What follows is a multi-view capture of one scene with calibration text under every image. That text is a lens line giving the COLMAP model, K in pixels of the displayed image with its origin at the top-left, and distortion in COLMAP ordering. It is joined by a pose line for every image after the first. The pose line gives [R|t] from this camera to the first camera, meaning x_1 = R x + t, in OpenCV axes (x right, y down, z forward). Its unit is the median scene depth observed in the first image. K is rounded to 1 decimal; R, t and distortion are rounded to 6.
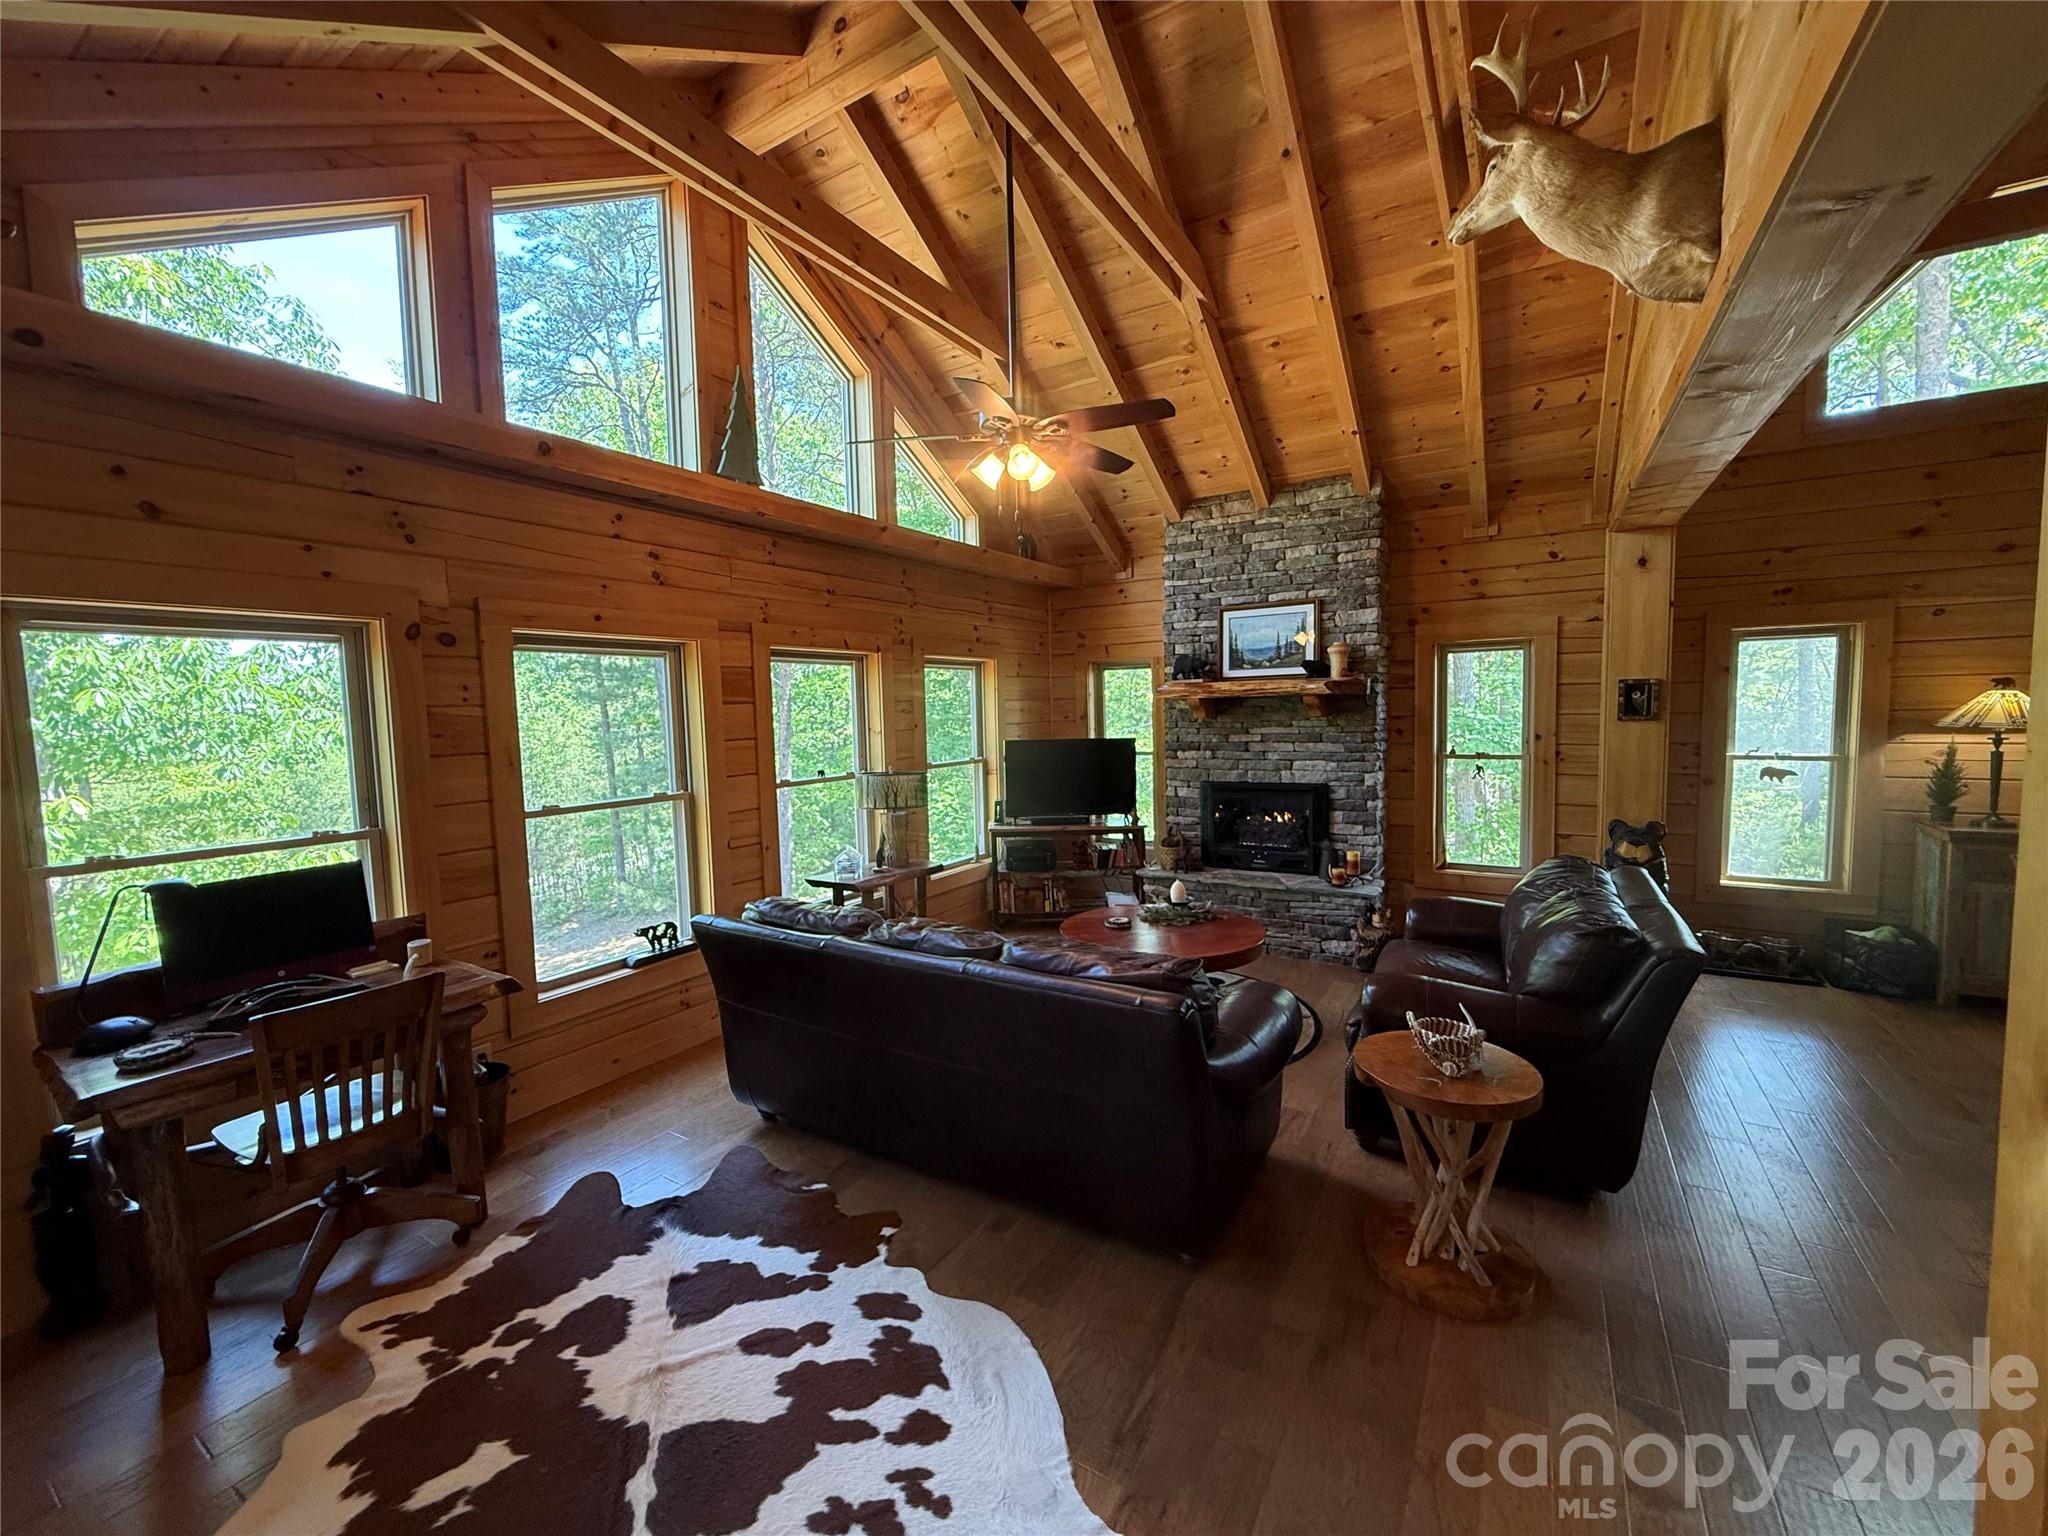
lens RADIAL K [[814.9, 0, 1020.5], [0, 814.9, 766.3], [0, 0, 1]] dist [0.001590, -0.000461]
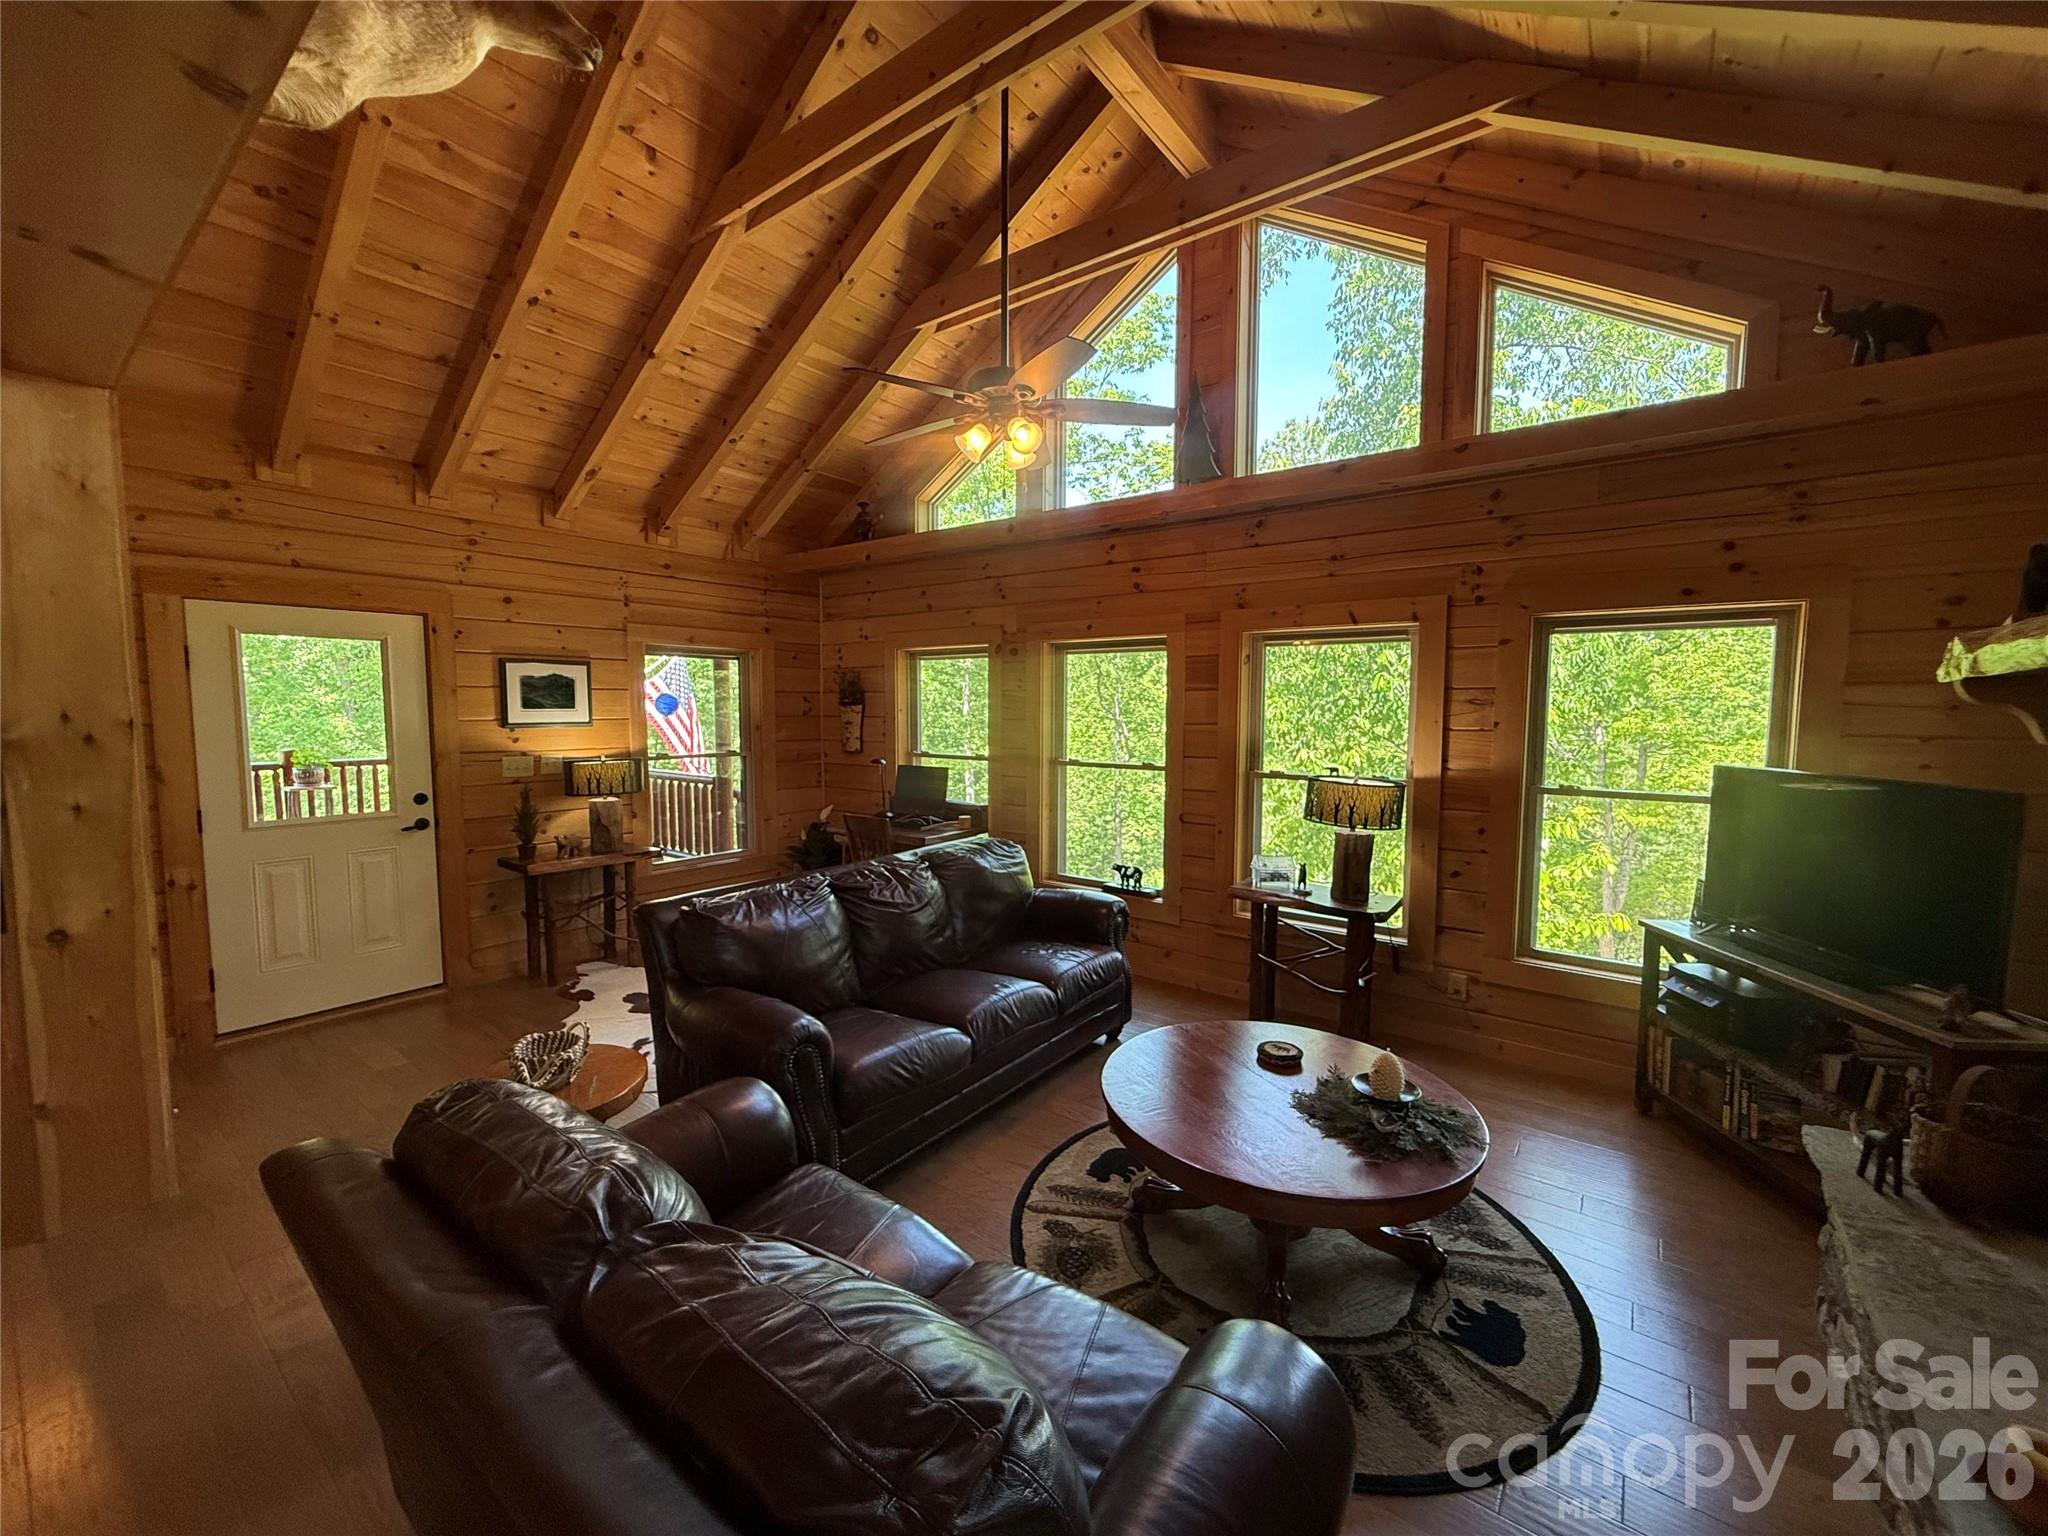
lens RADIAL K [[814.9, 0, 1021.3], [0, 814.9, 766.9], [0, 0, 1]] dist [0.001590, -0.000461]
pose [[-0.098090, 0.097521, -0.990388, 0.716278], [-0.076165, 0.991532, 0.105177, -0.068750], [0.992259, 0.085750, -0.089832, 0.840214]]
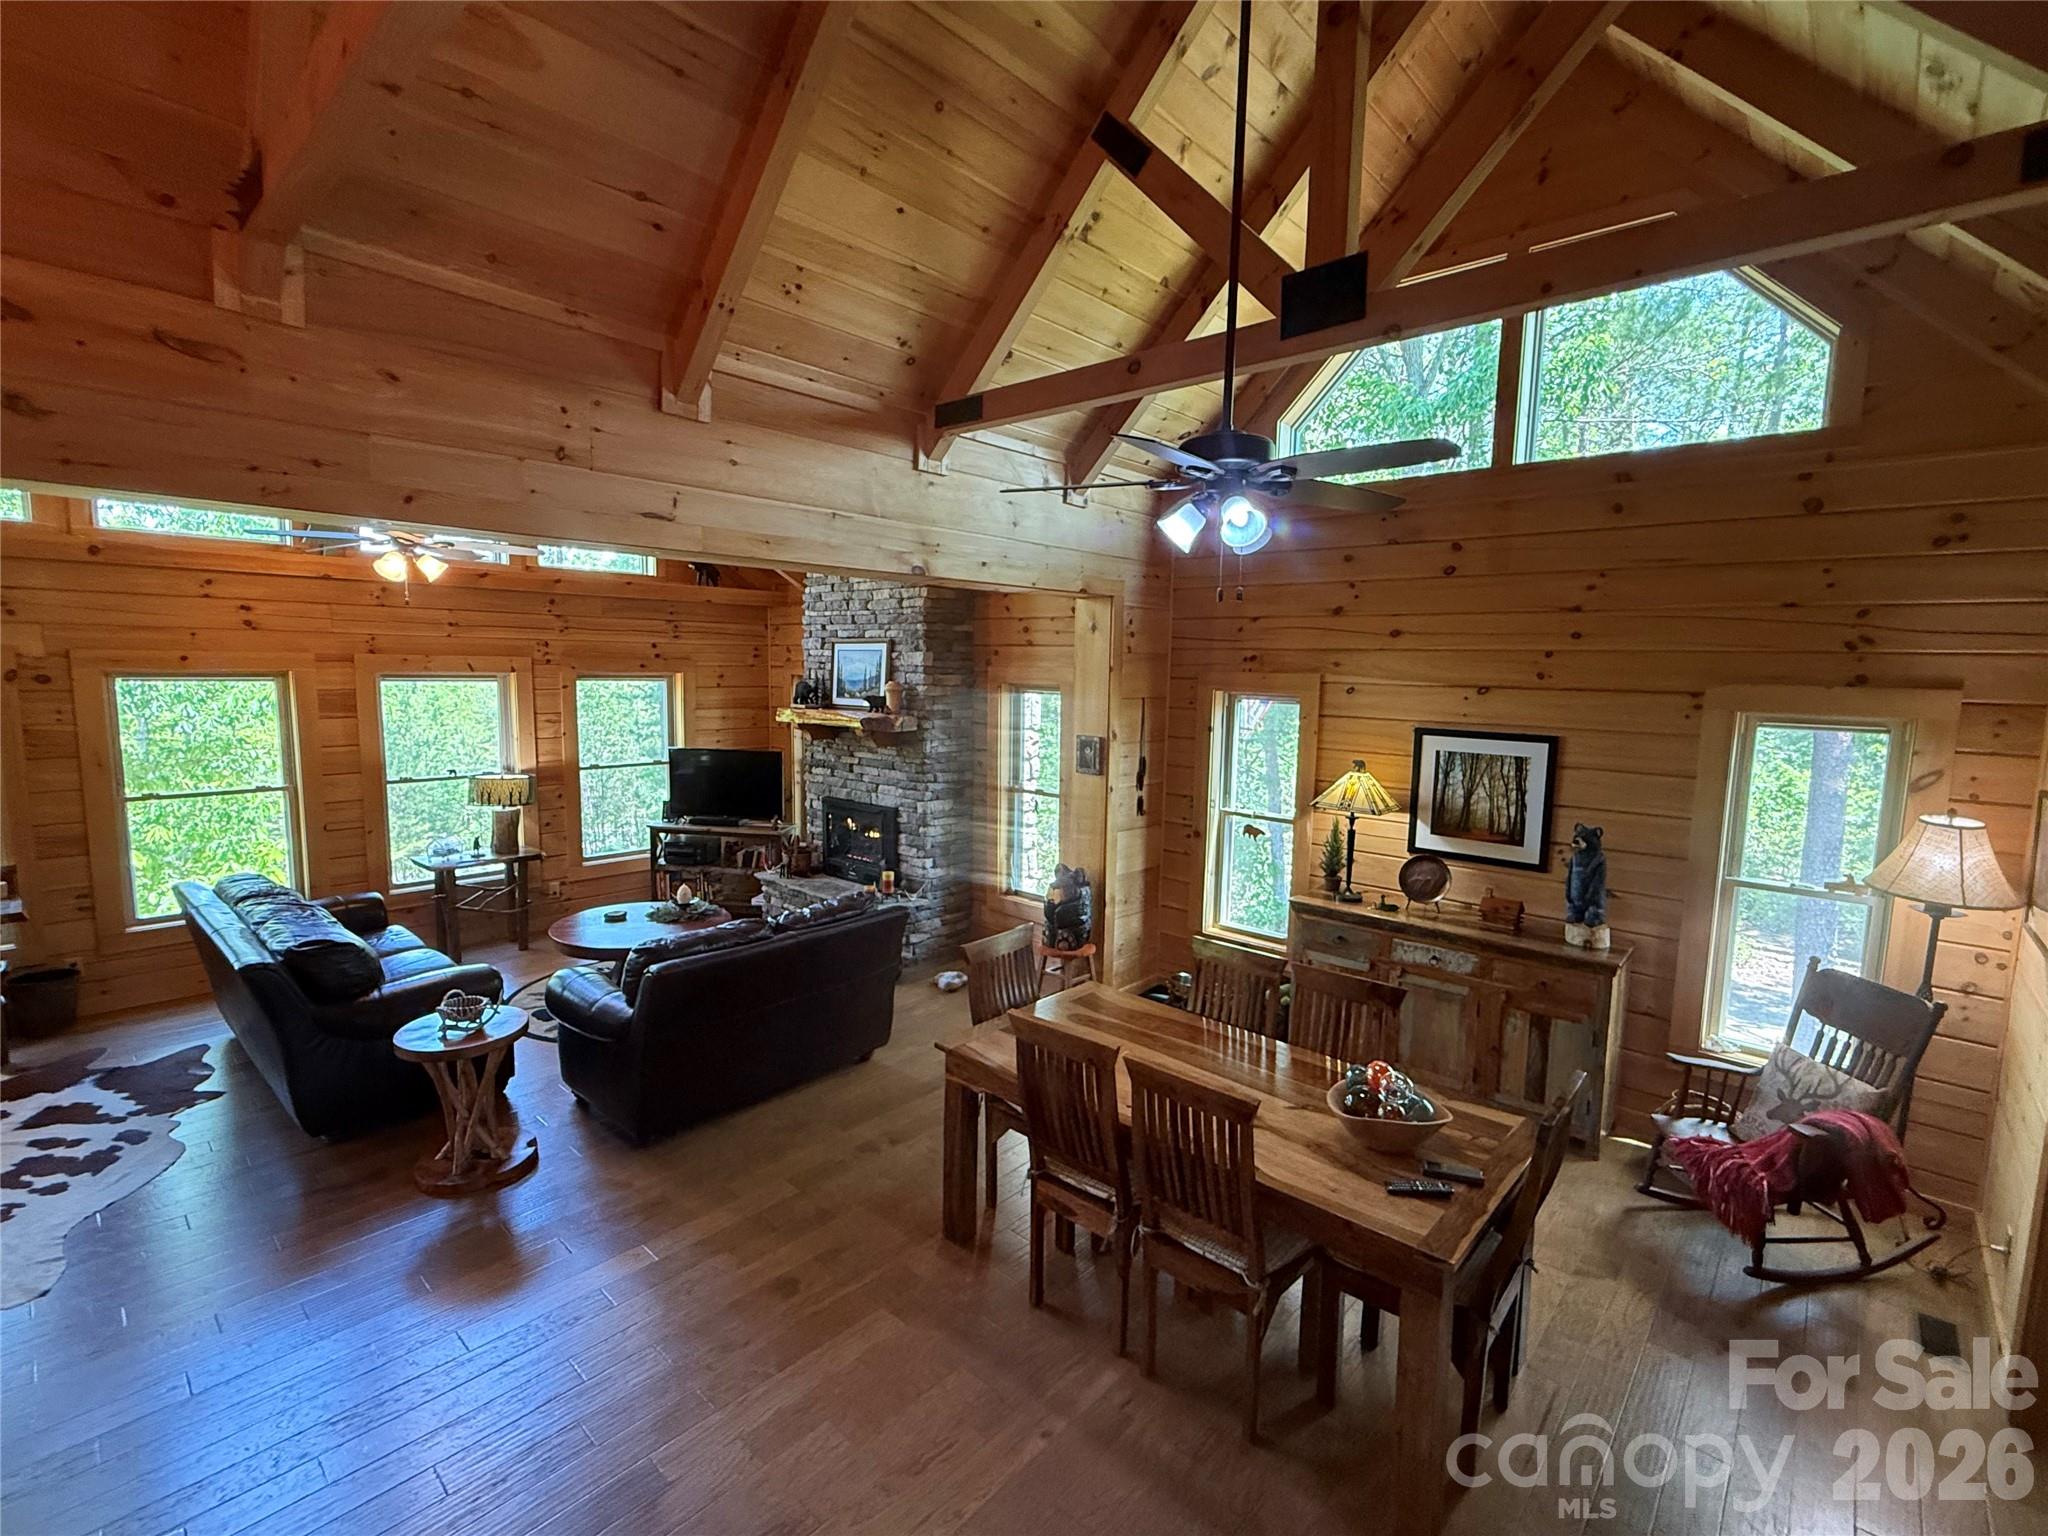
lens RADIAL K [[920.6, 0, 1027.1], [0, 920.6, 768.9], [0, 0, 1]] dist [-0.000844, 0.000129]
pose [[0.983390, 0.063646, -0.169981, 0.931961], [-0.056643, 0.997346, 0.045745, -0.120389], [0.172441, -0.035357, 0.984385, -0.227583]]
